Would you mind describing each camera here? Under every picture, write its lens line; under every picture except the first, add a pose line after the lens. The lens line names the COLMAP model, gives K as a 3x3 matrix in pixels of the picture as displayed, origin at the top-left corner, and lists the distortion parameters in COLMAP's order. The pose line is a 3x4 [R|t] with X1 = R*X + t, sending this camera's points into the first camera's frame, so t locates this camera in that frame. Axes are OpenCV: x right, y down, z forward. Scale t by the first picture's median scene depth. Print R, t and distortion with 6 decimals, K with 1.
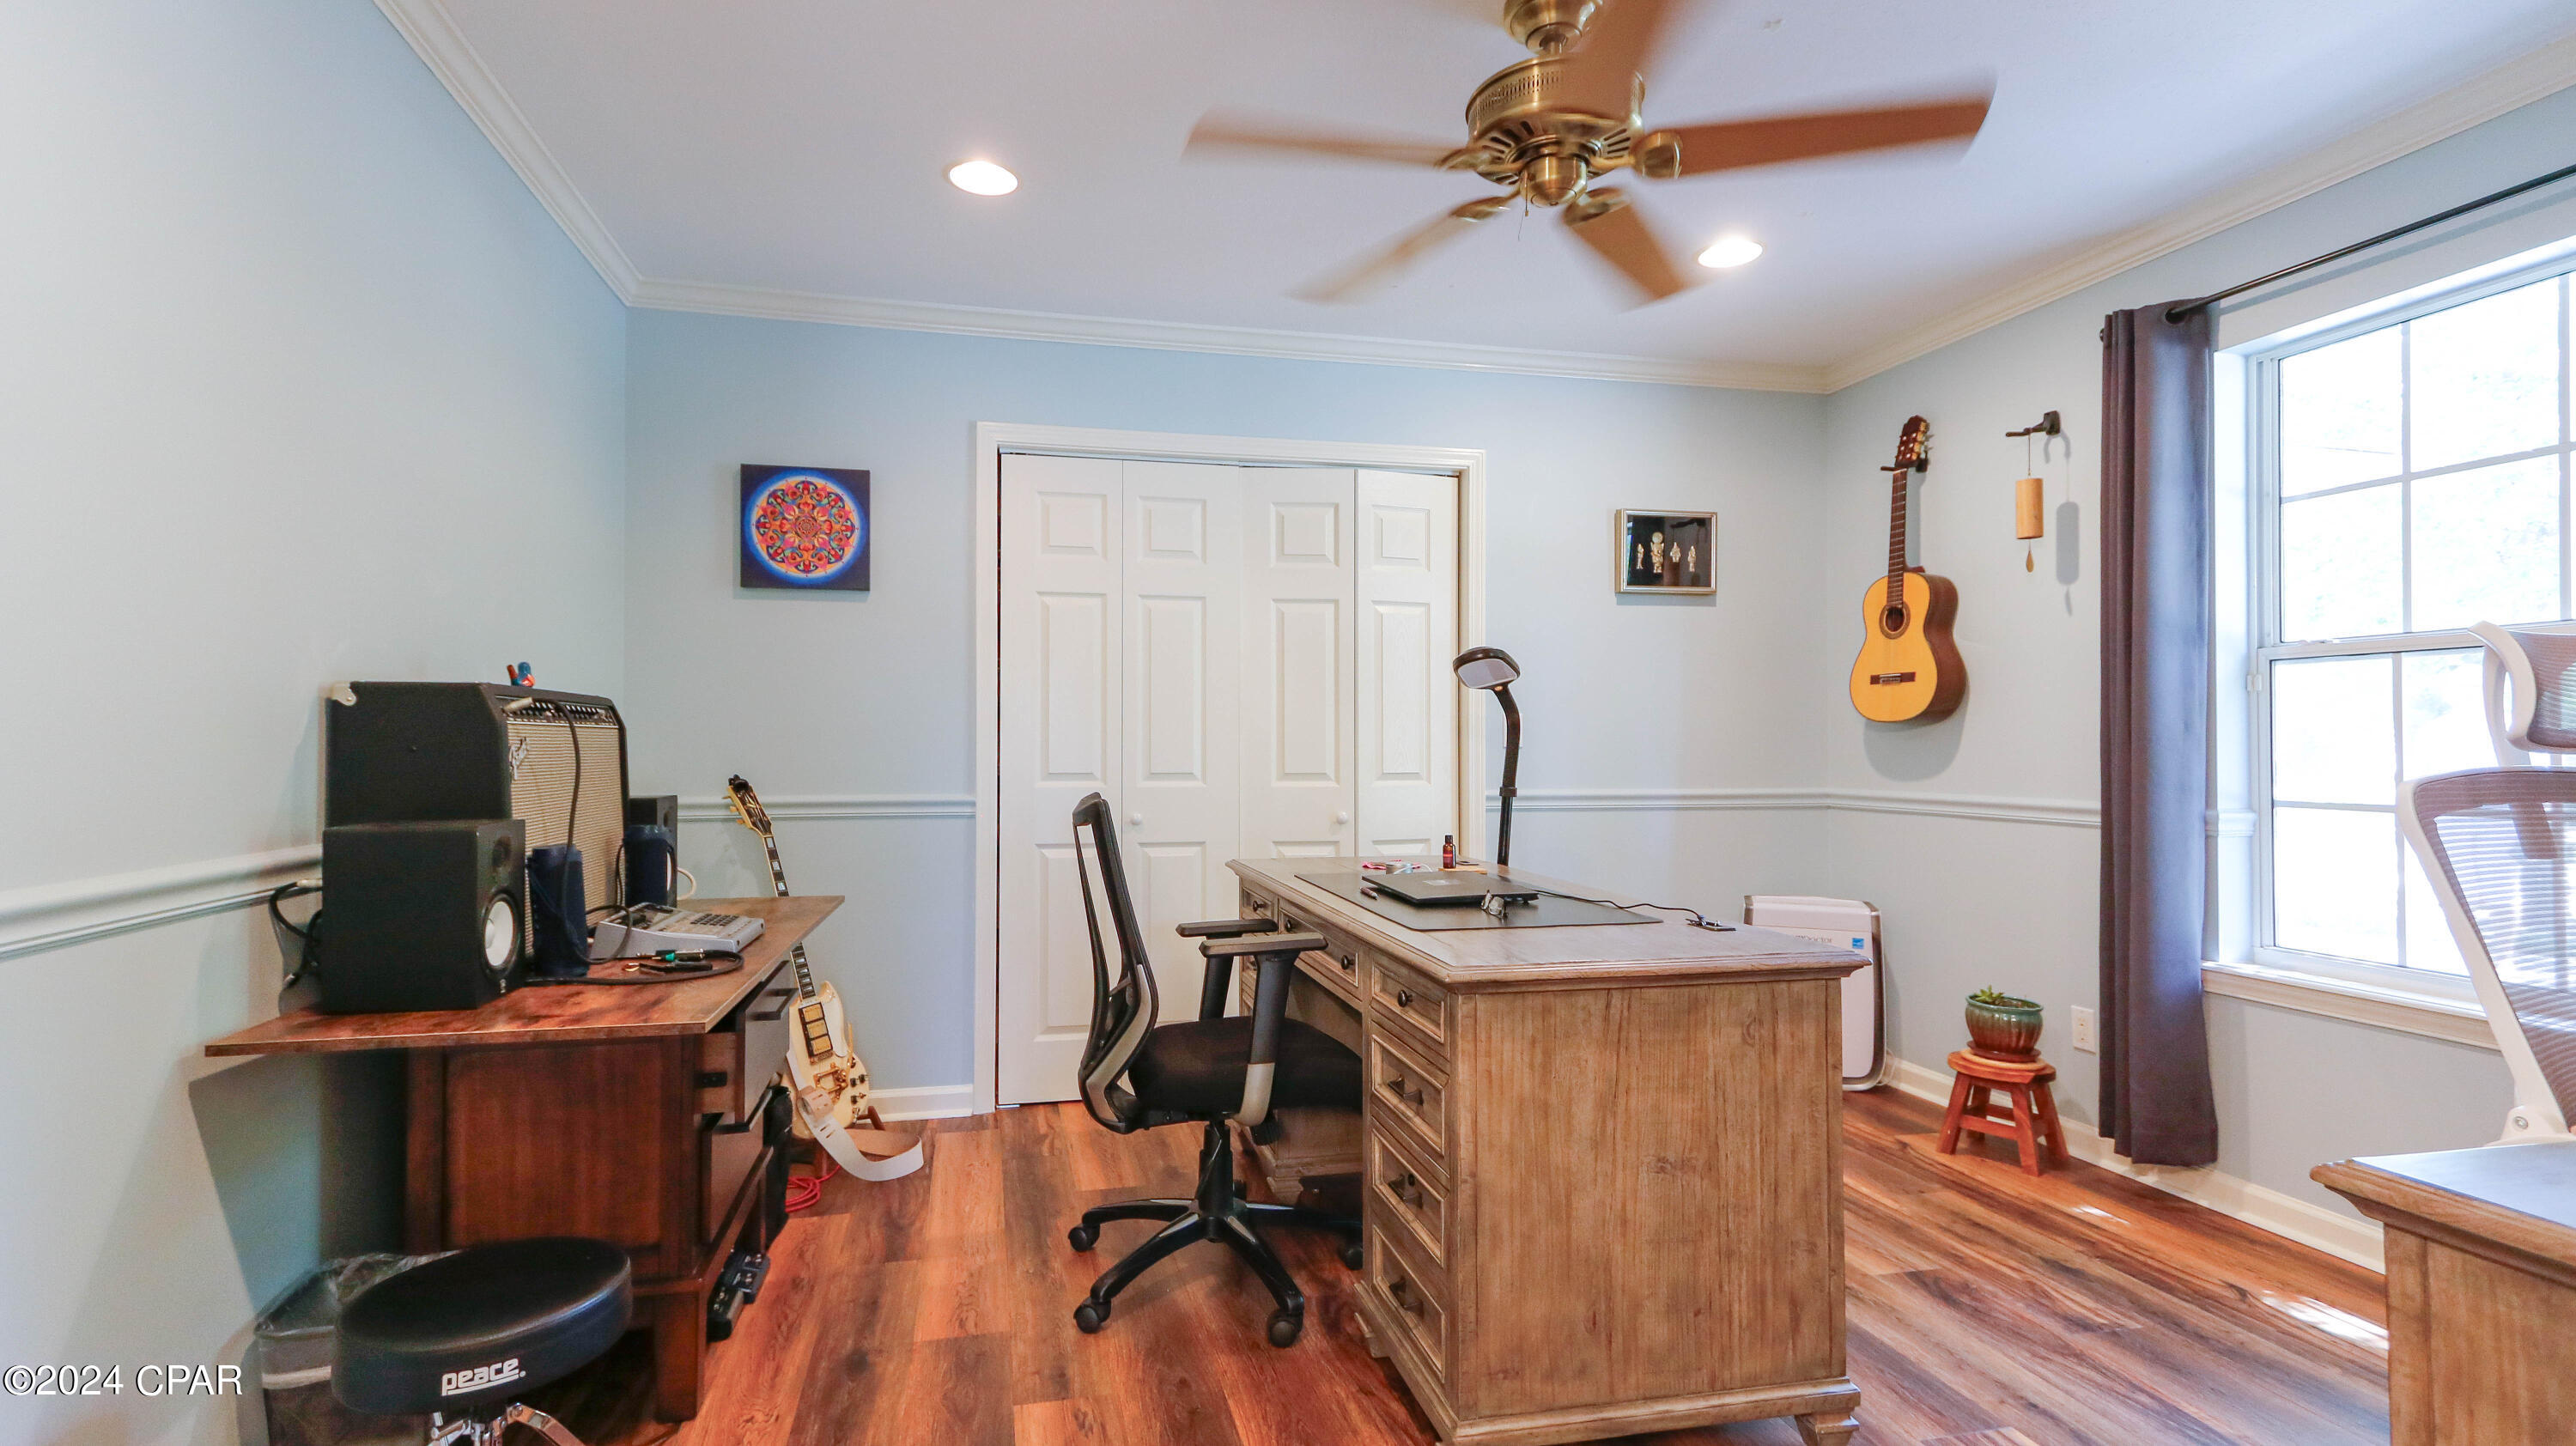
lens RADIAL K [[1195.8, 0, 1288.0], [0, 1195.8, 723.0], [0, 0, 1]] dist [0.021806, 0.000009]
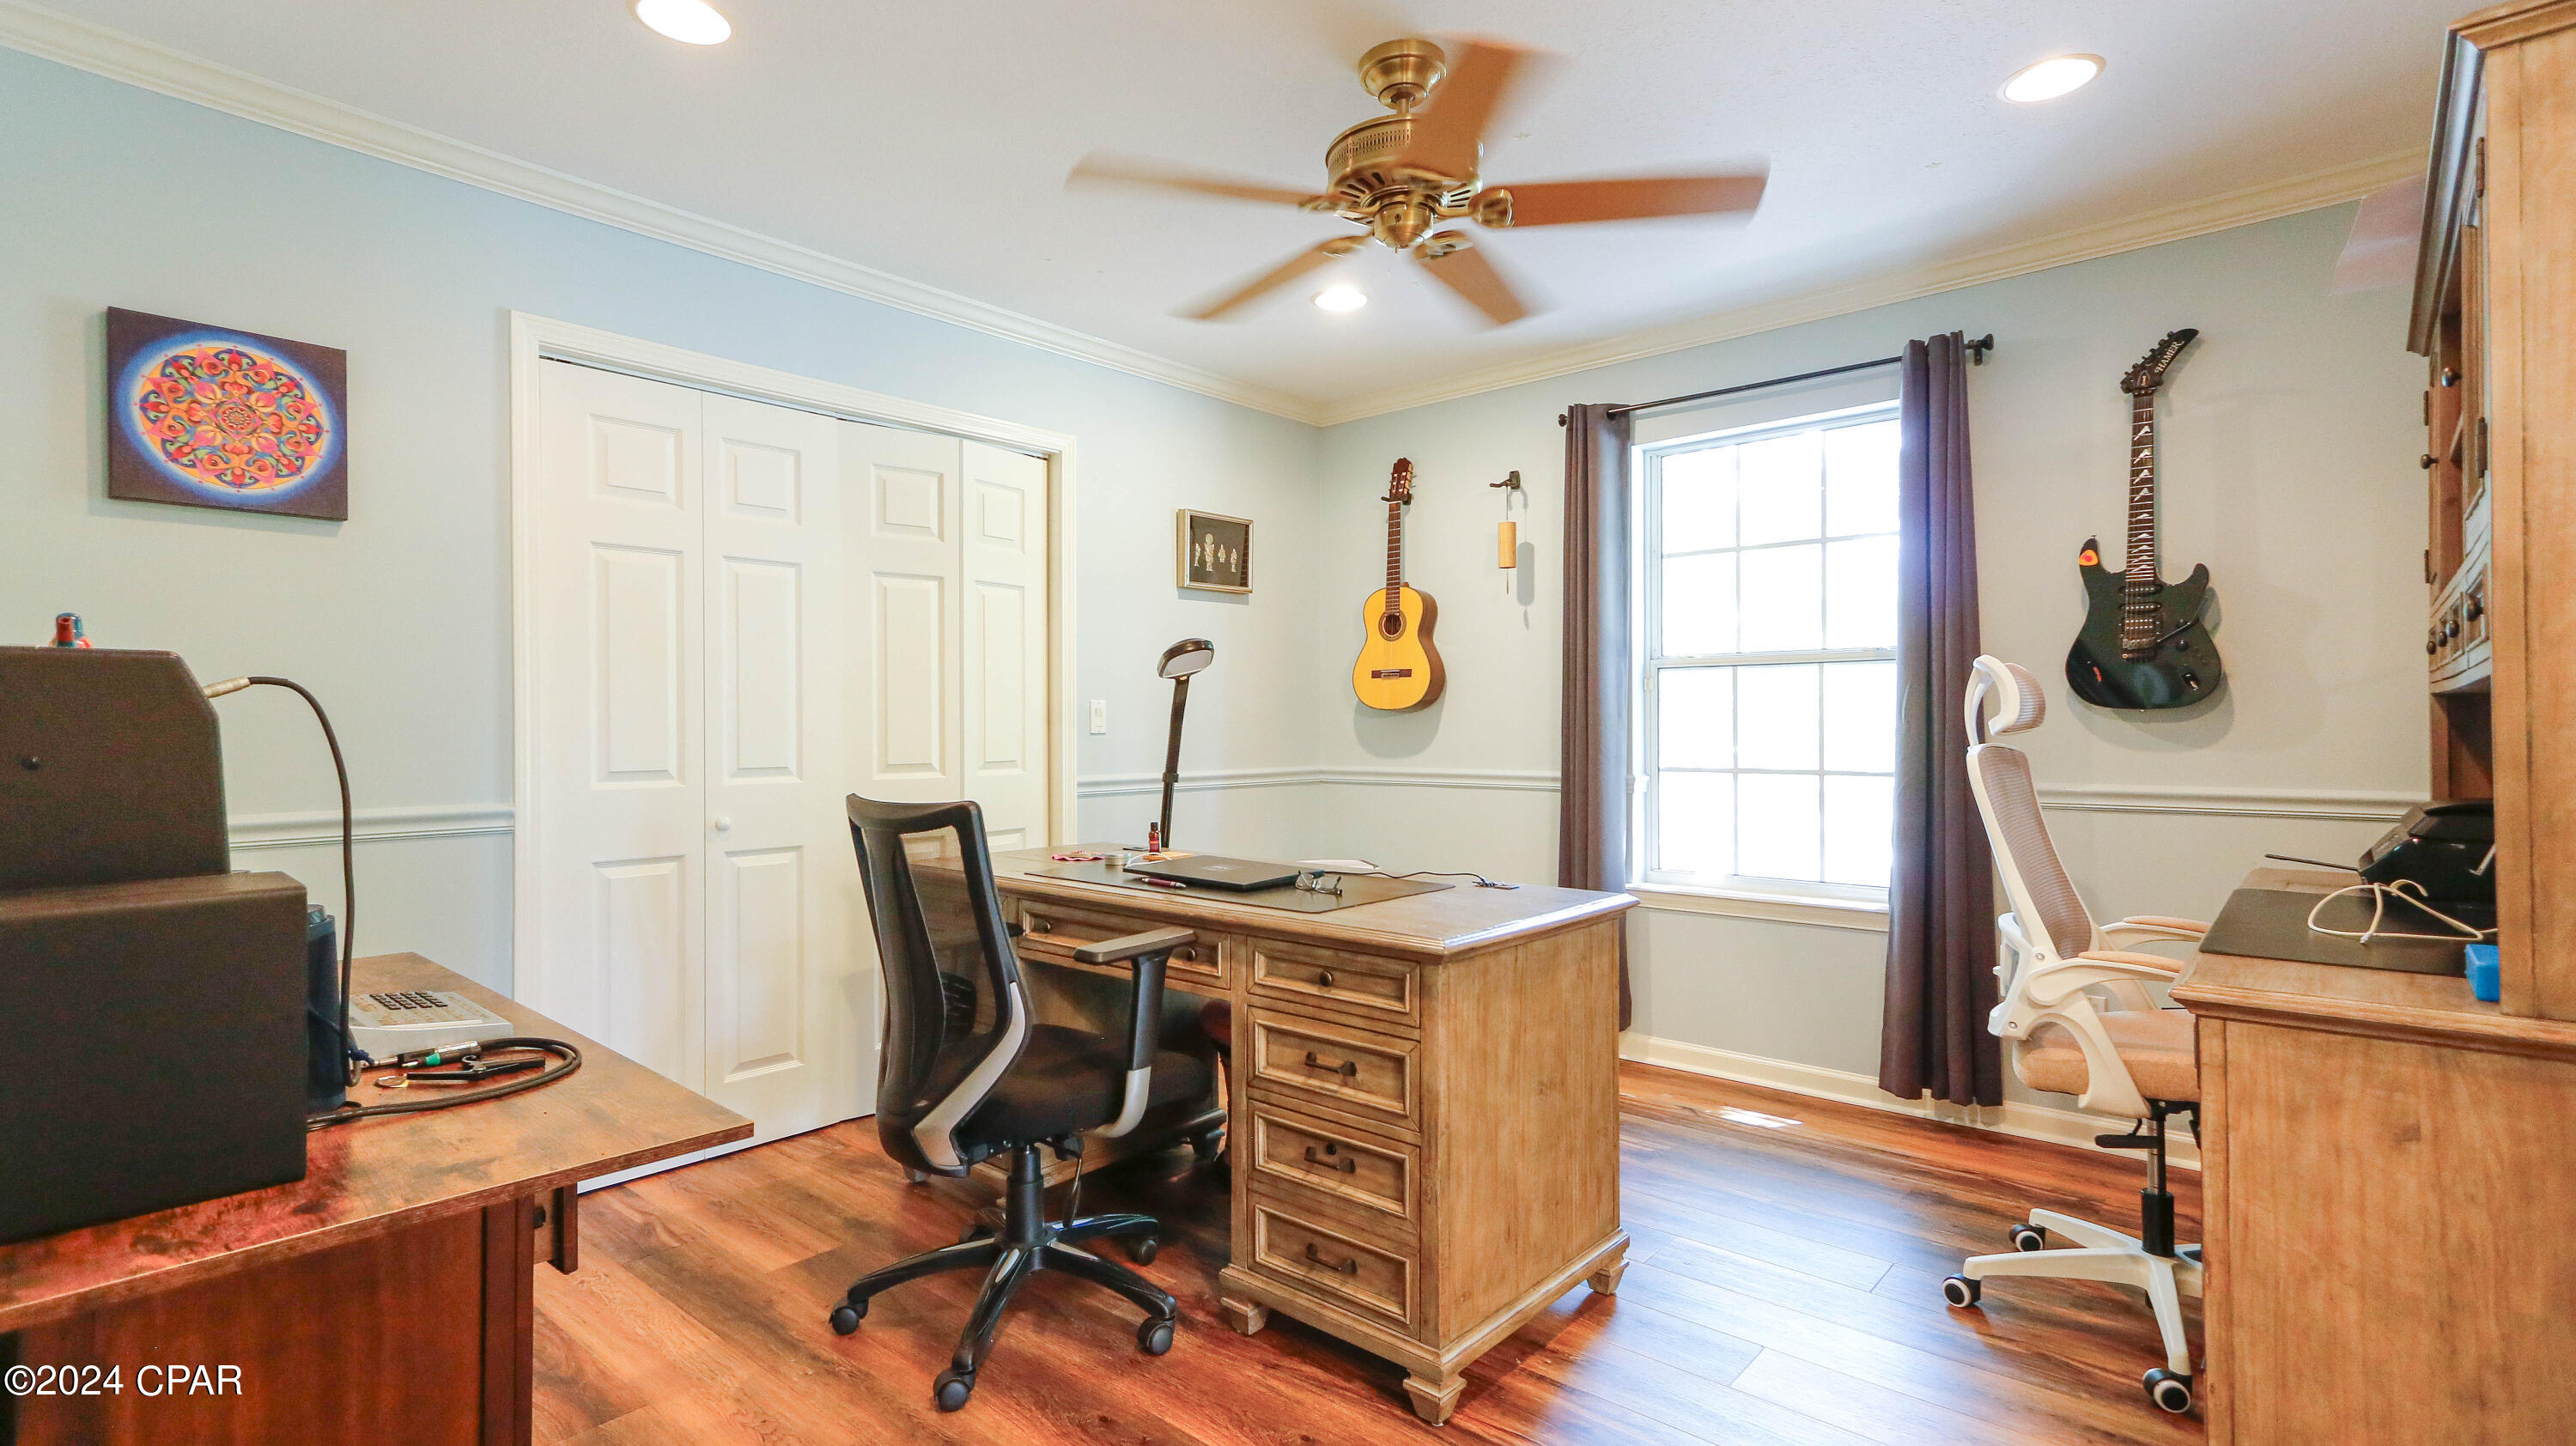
lens RADIAL K [[1178.6, 0, 1288.0], [0, 1178.6, 723.0], [0, 0, 1]] dist [0.028698, -0.008799]
pose [[0.817371, -0.004084, 0.576097, -0.304411], [-0.004956, 0.999888, 0.014120, -0.004394], [-0.576090, -0.014396, 0.817259, 0.103856]]
